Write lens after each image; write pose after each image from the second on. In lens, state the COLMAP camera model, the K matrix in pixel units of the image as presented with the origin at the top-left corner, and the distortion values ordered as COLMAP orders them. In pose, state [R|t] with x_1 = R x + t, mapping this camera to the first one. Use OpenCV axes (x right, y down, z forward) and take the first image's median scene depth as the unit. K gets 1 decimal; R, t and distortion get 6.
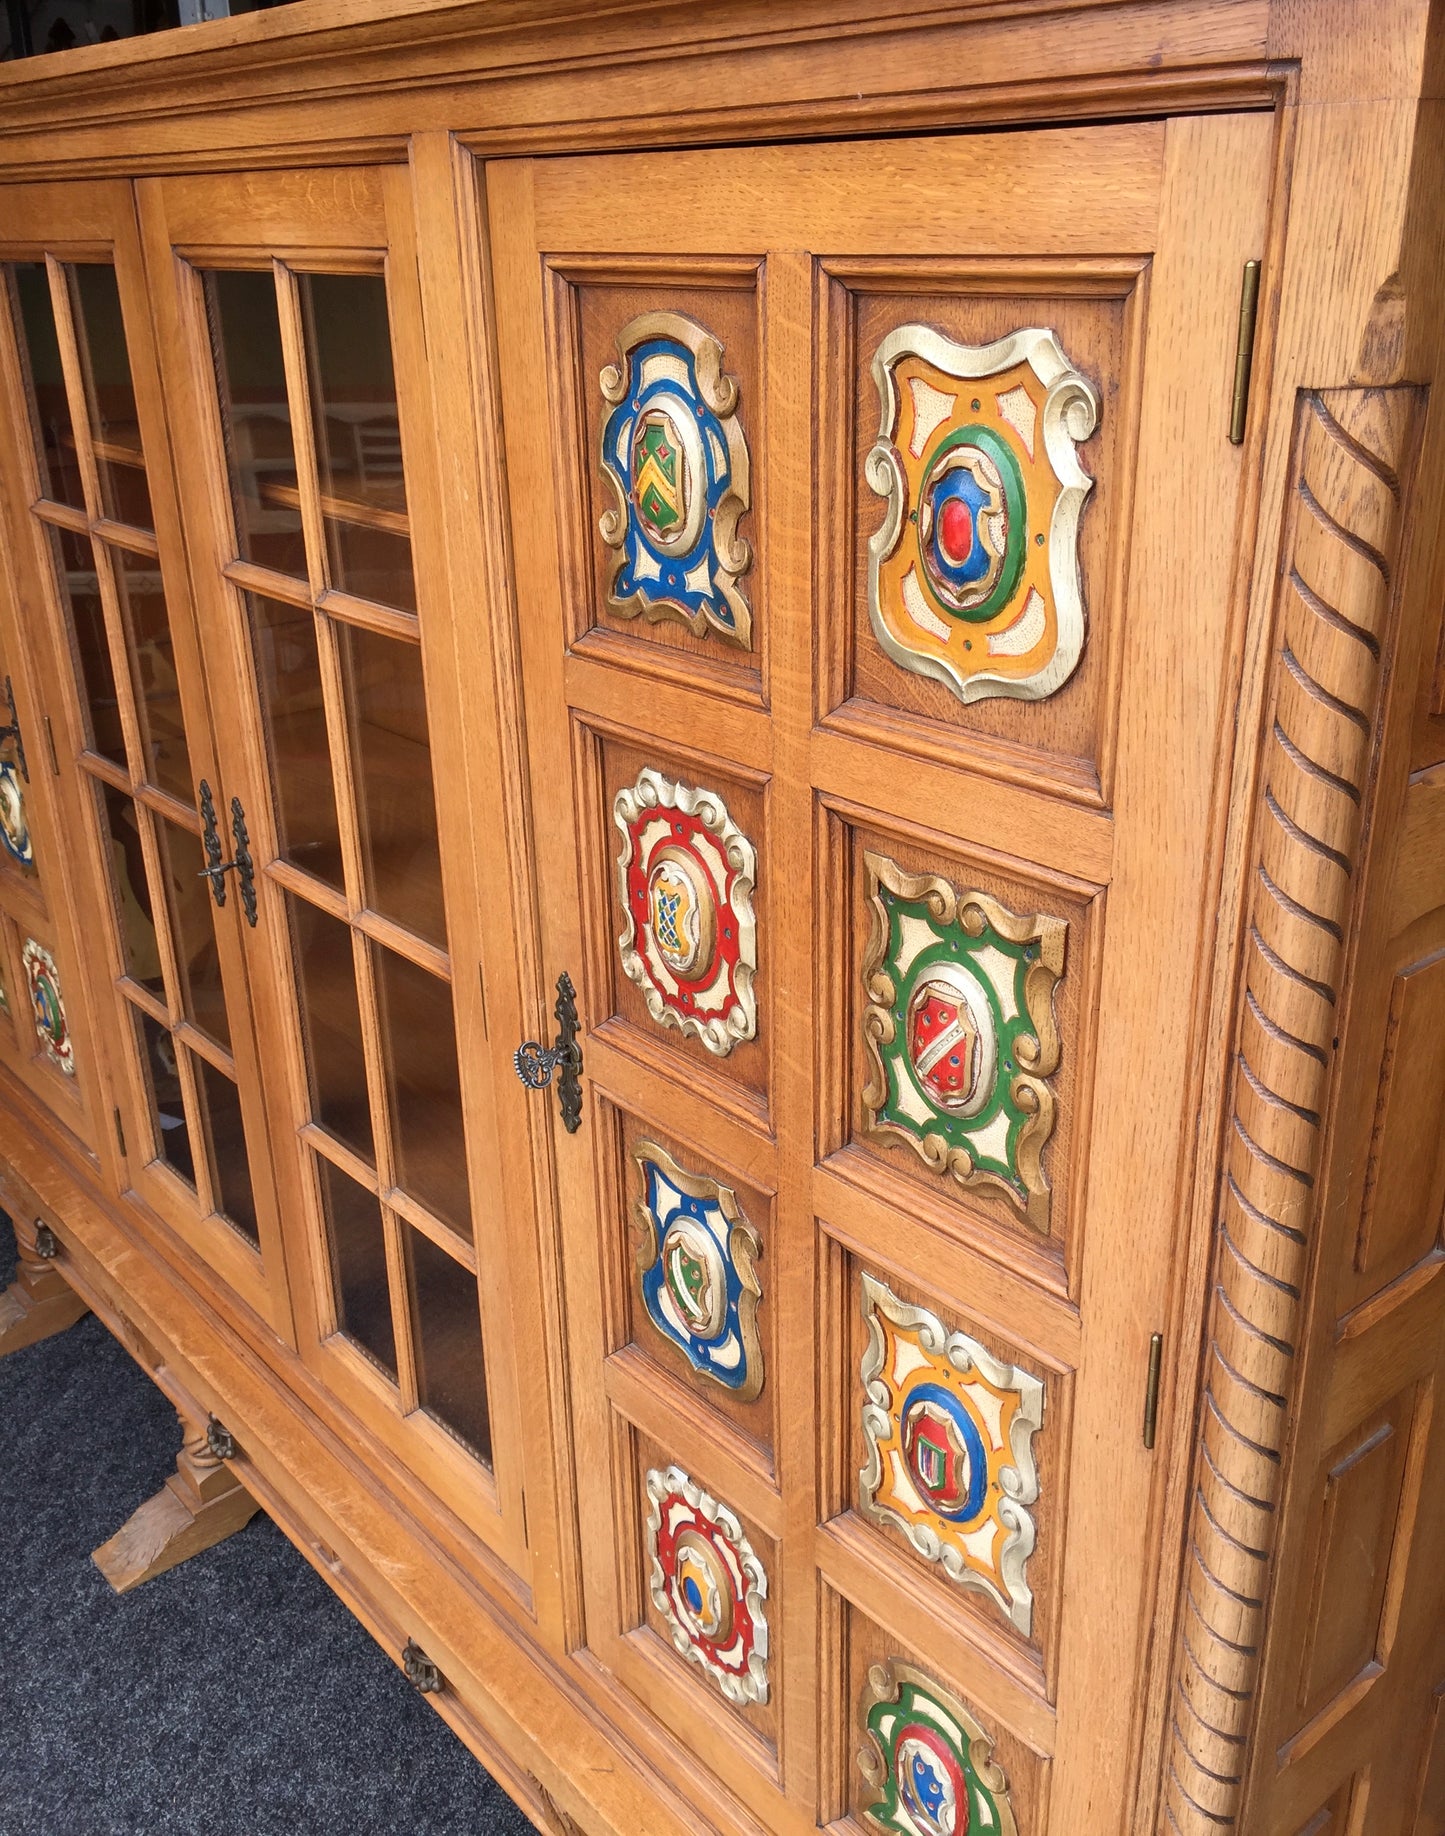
lens RADIAL K [[1679.9, 0, 713.1], [0, 1679.9, 868.1], [0, 0, 1]] dist [0.075770, -0.118818]
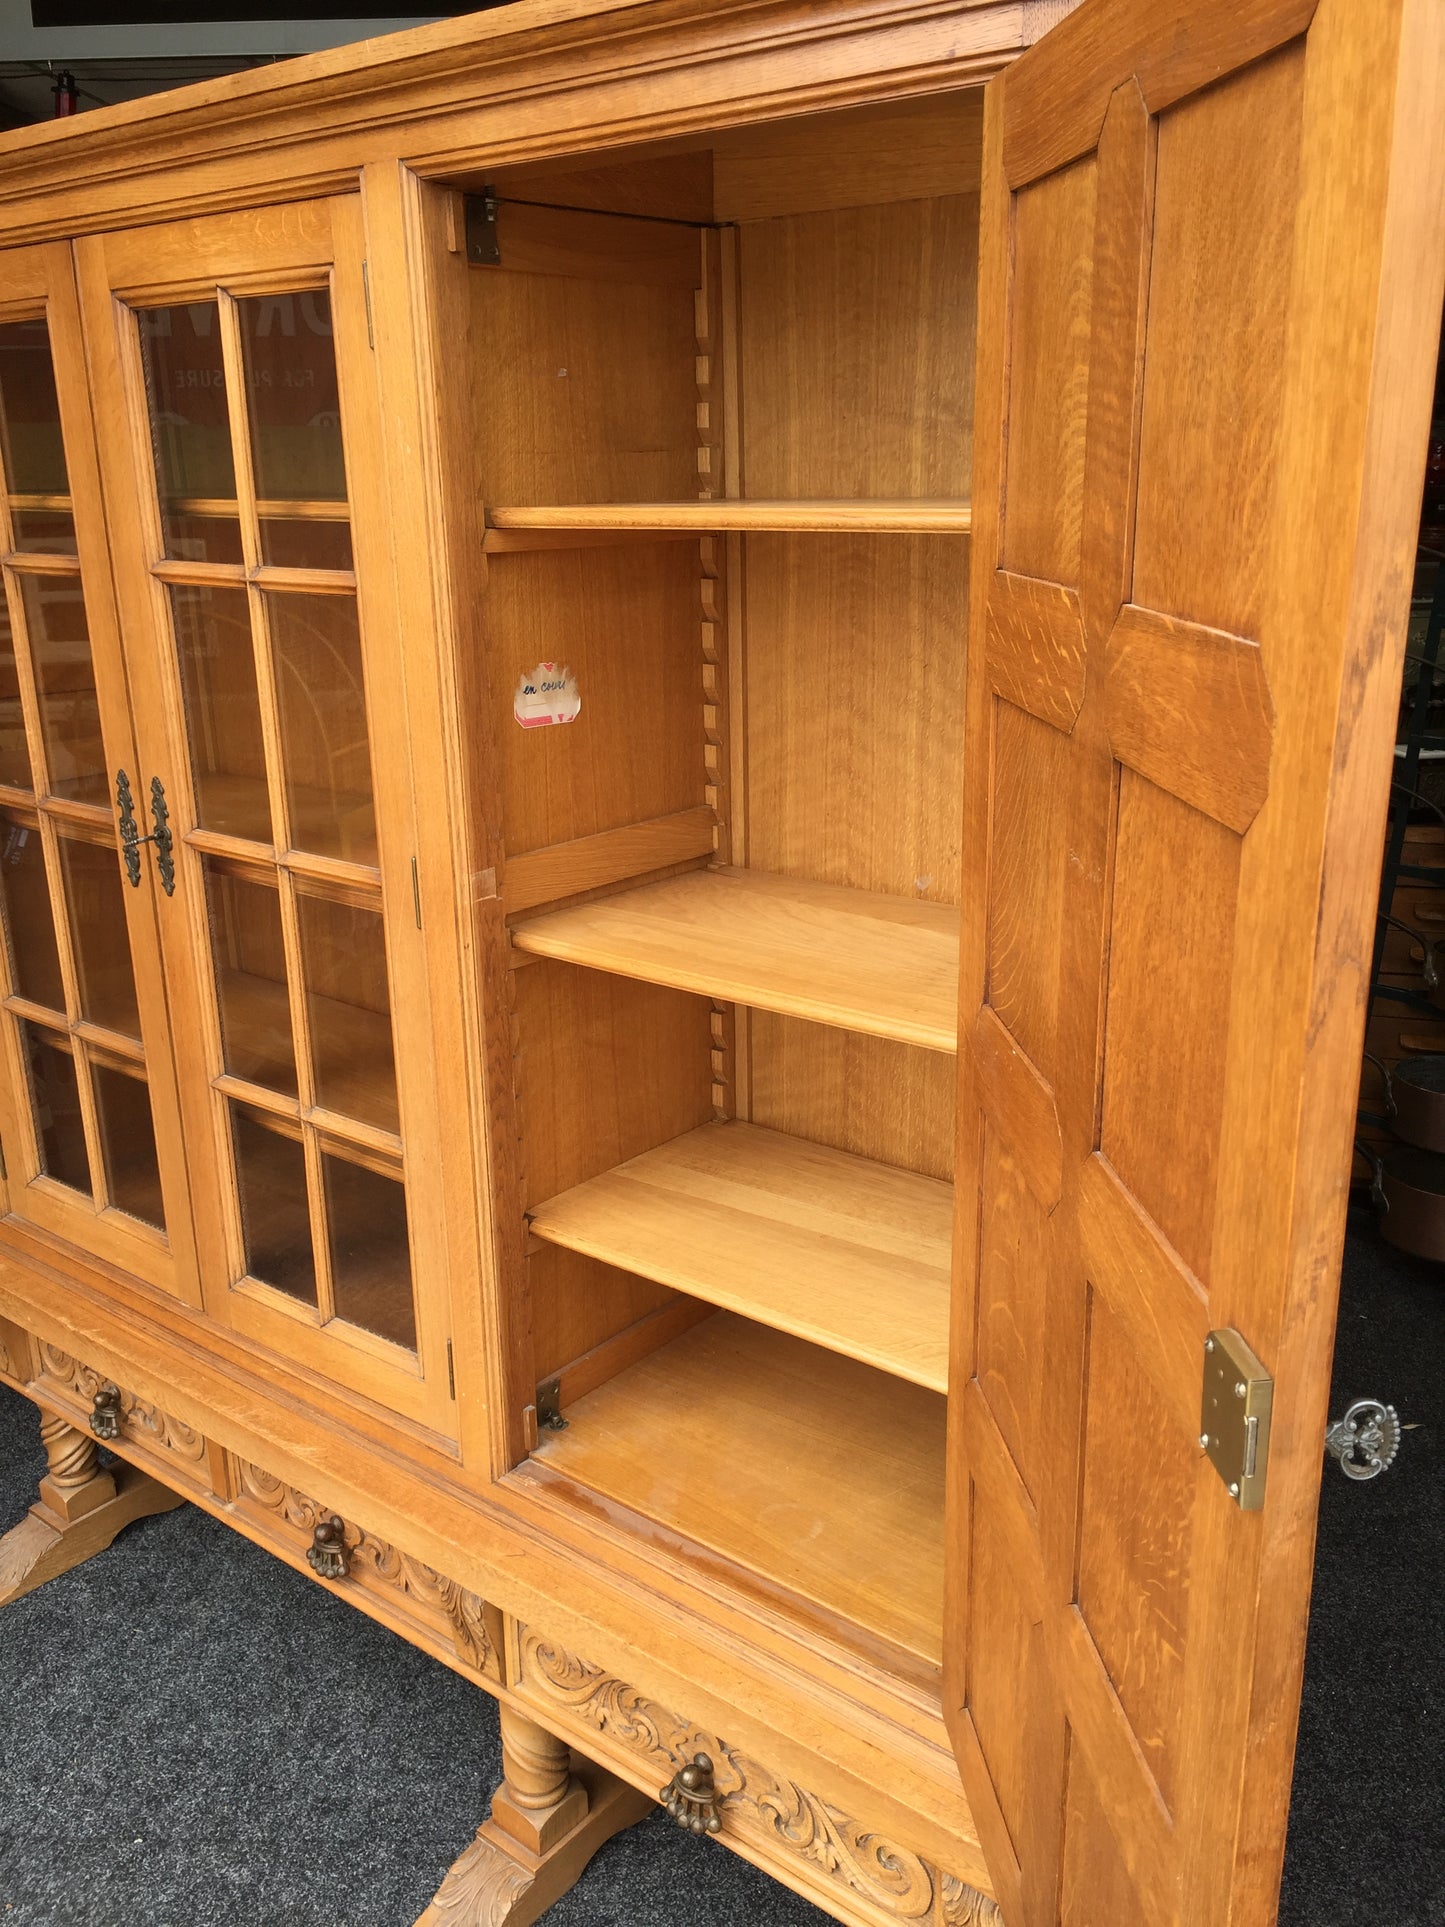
lens RADIAL K [[1691.1, 0, 708.9], [0, 1691.1, 970.6], [0, 0, 1]] dist [0.079310, -0.138010]
pose [[0.986084, -0.045753, 0.159827, -0.154261], [0.057928, 0.995694, -0.072366, 0.288886], [-0.155828, 0.080617, 0.984489, -0.275790]]
